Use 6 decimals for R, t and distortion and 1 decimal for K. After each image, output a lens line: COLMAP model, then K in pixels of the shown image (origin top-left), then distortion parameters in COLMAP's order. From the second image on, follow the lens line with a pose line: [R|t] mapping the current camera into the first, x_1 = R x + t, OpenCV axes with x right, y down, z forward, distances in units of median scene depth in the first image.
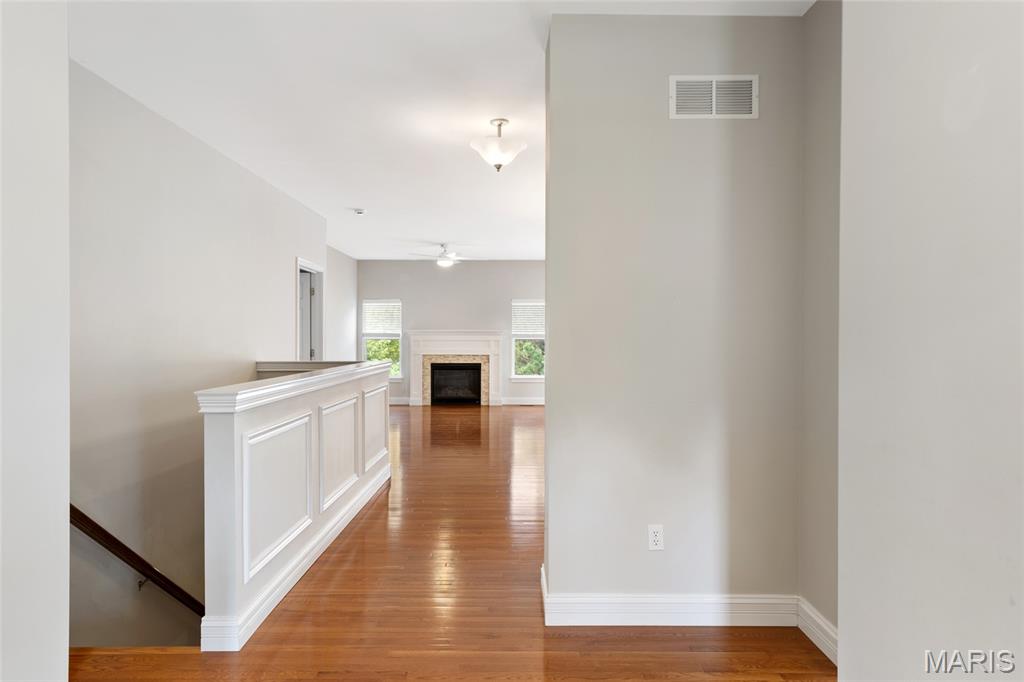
lens RADIAL K [[680.2, 0, 512.0], [0, 680.2, 341.0], [0, 0, 1]] dist [-0.000751, 0.000113]
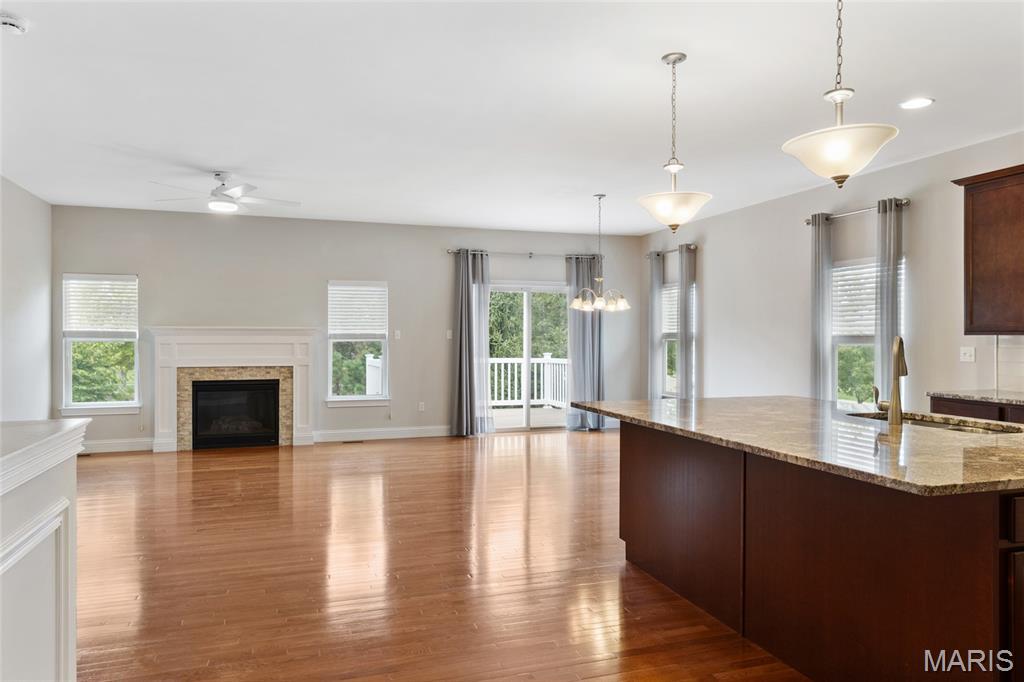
lens RADIAL K [[680.2, 0, 512.0], [0, 680.2, 341.0], [0, 0, 1]] dist [-0.000751, 0.000113]
pose [[0.944188, -0.003162, 0.329392, -0.049236], [0.002812, 0.999995, 0.001540, -0.003386], [-0.329395, -0.000528, 0.944192, 0.329645]]
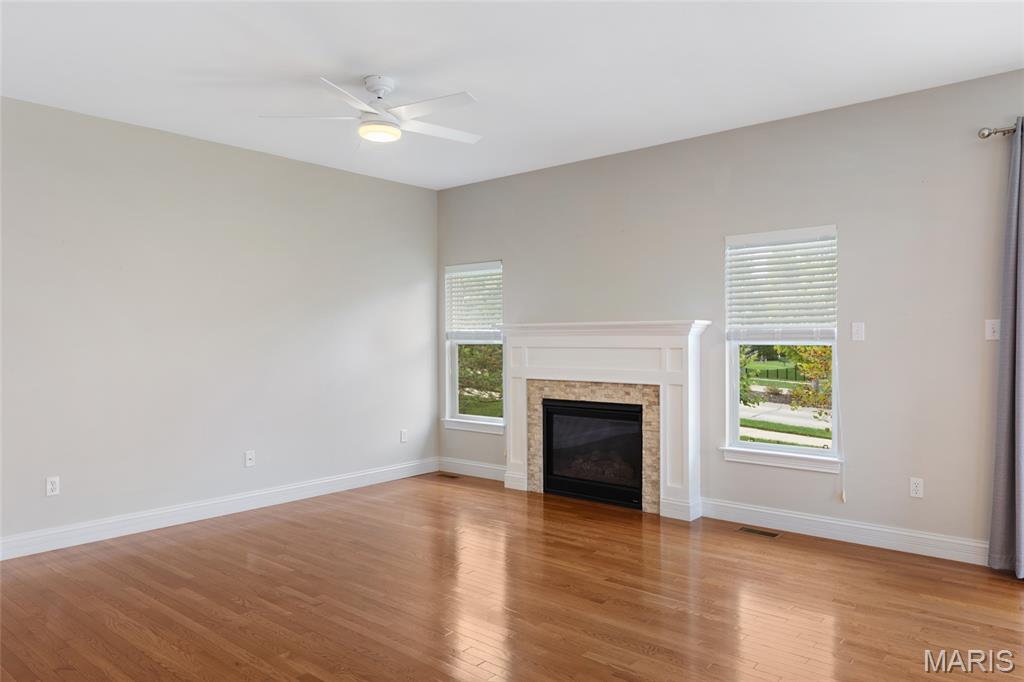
lens RADIAL K [[680.2, 0, 512.0], [0, 680.2, 341.0], [0, 0, 1]] dist [-0.000751, 0.000113]
pose [[0.768478, -0.002789, -0.639870, 0.149887], [0.002660, 0.999996, -0.001164, -0.004404], [0.639871, -0.000807, 0.768482, 0.646338]]
